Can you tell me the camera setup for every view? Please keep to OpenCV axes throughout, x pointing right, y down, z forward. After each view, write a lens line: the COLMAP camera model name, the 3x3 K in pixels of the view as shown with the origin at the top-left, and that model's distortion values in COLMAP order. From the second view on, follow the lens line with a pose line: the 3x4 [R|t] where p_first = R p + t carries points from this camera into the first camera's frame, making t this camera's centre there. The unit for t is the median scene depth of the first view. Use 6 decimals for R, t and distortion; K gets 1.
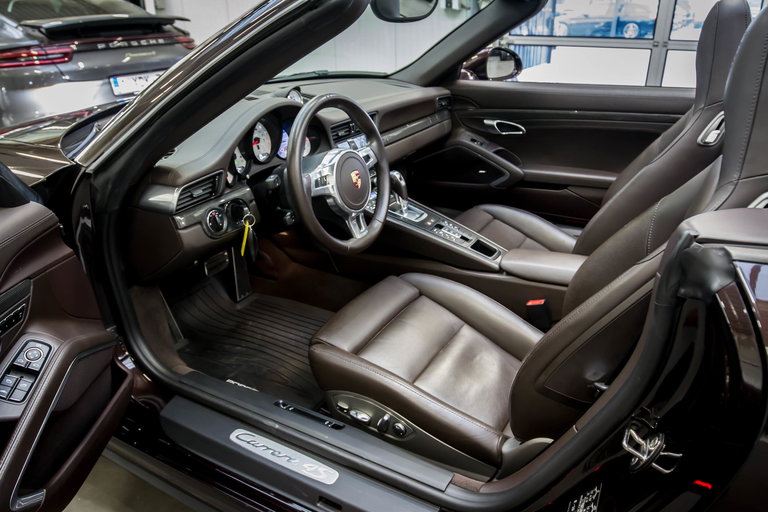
lens RADIAL K [[567.2, 0, 385.8], [0, 567.2, 254.3], [0, 0, 1]] dist [-0.021773, -0.006608]
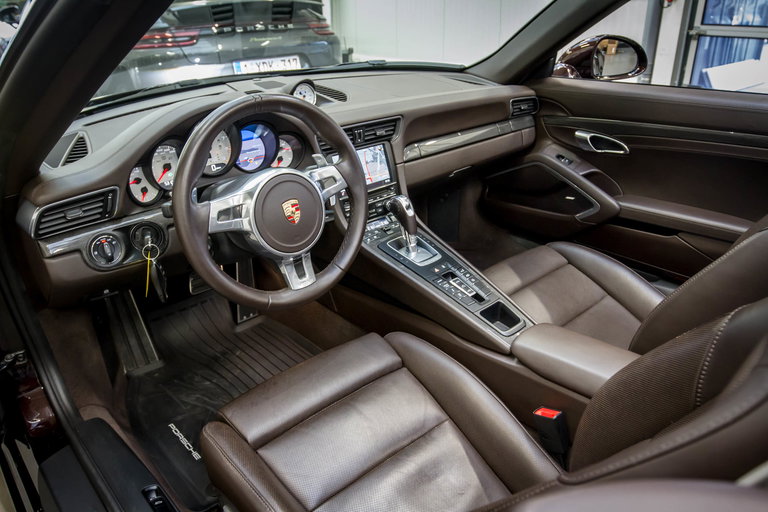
lens RADIAL K [[567.2, 0, 381.1], [0, 567.2, 259.0], [0, 0, 1]] dist [-0.021773, -0.006608]
pose [[0.949166, 0.125583, -0.288639, 0.173283], [-0.118003, 0.992056, 0.043585, -0.073124], [0.291820, -0.007309, 0.956445, 0.205184]]
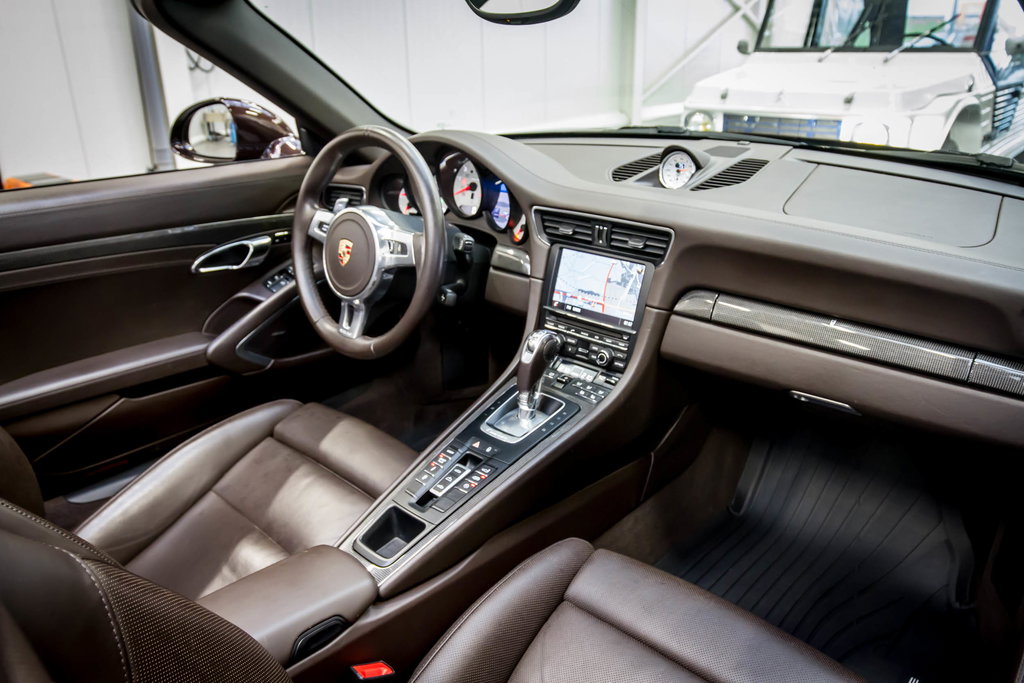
lens RADIAL K [[756.2, 0, 510.7], [0, 756.2, 339.5], [0, 0, 1]] dist [-0.021773, -0.006608]
pose [[-0.225591, 0.366382, -0.902703, 0.489599], [-0.381011, 0.819607, 0.427873, -0.329688], [0.896627, 0.440464, -0.045300, 0.812755]]
